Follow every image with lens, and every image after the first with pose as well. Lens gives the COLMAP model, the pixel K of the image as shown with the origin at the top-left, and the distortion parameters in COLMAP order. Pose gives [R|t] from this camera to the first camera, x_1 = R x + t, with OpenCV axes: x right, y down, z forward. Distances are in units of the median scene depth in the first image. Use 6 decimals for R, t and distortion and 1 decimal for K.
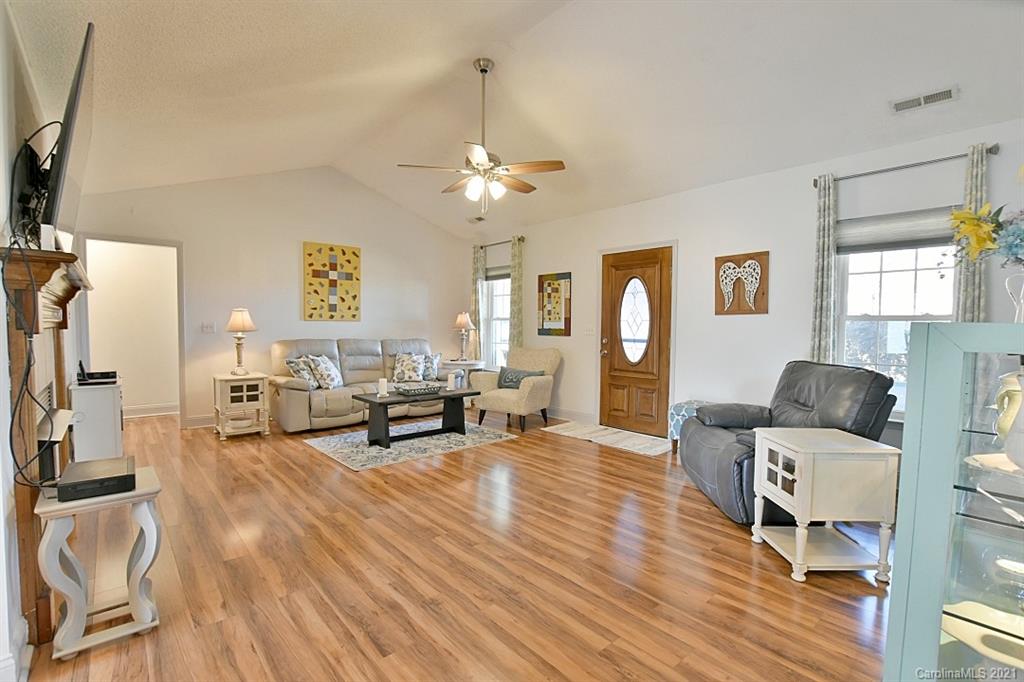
lens RADIAL K [[465.7, 0, 513.3], [0, 465.7, 342.6], [0, 0, 1]] dist [-0.030027, 0.003378]
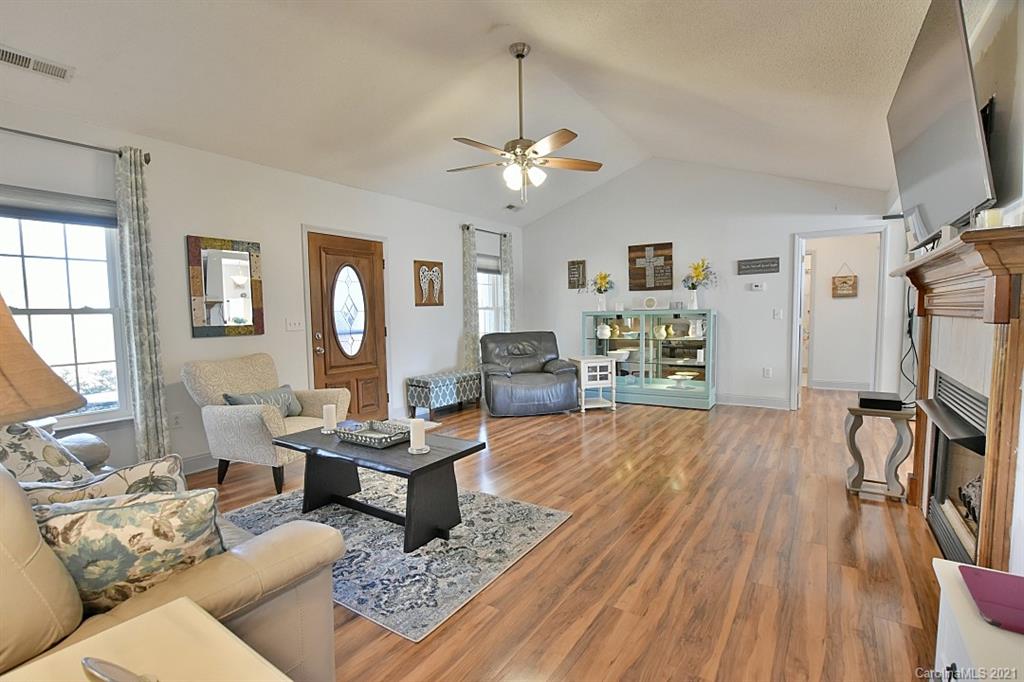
lens RADIAL K [[465.7, 0, 515.5], [0, 465.7, 346.9], [0, 0, 1]] dist [-0.030027, 0.003378]
pose [[-0.252892, -0.075378, 0.964554, -0.770464], [0.052334, 0.994435, 0.091434, -0.046535], [-0.966078, 0.073602, -0.247540, 0.953143]]
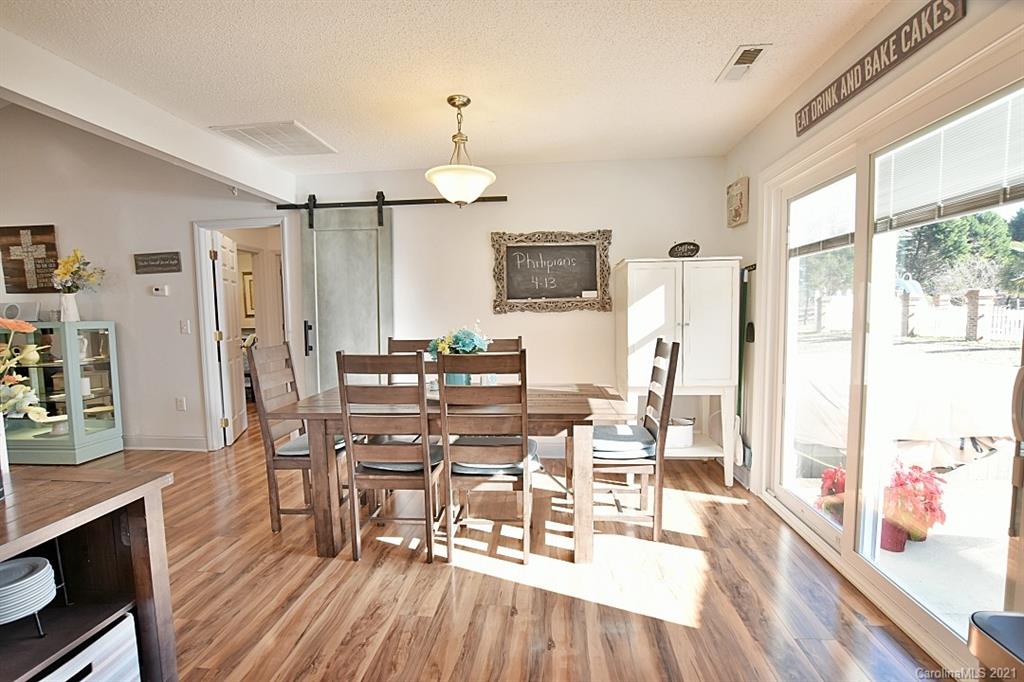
lens RADIAL K [[465.7, 0, 515.8], [0, 465.7, 345.8], [0, 0, 1]] dist [-0.030027, 0.003378]
pose [[-0.689917, -0.052607, 0.721975, -0.874616], [0.037436, 0.993428, 0.108161, -0.024303], [-0.722920, 0.101650, -0.683413, 0.192575]]
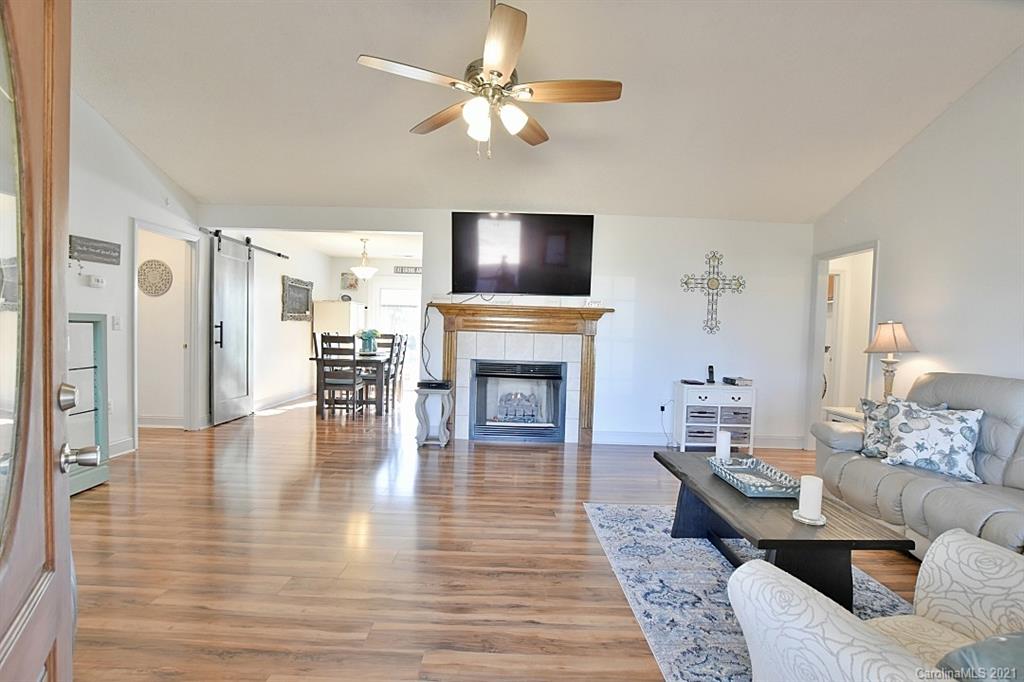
lens RADIAL K [[465.7, 0, 513.9], [0, 465.7, 342.4], [0, 0, 1]] dist [-0.030027, 0.003378]
pose [[-0.660710, -0.009019, -0.750587, 0.296253], [-0.065670, 0.996788, 0.045829, -0.038286], [0.747763, 0.079570, -0.659181, 1.099154]]
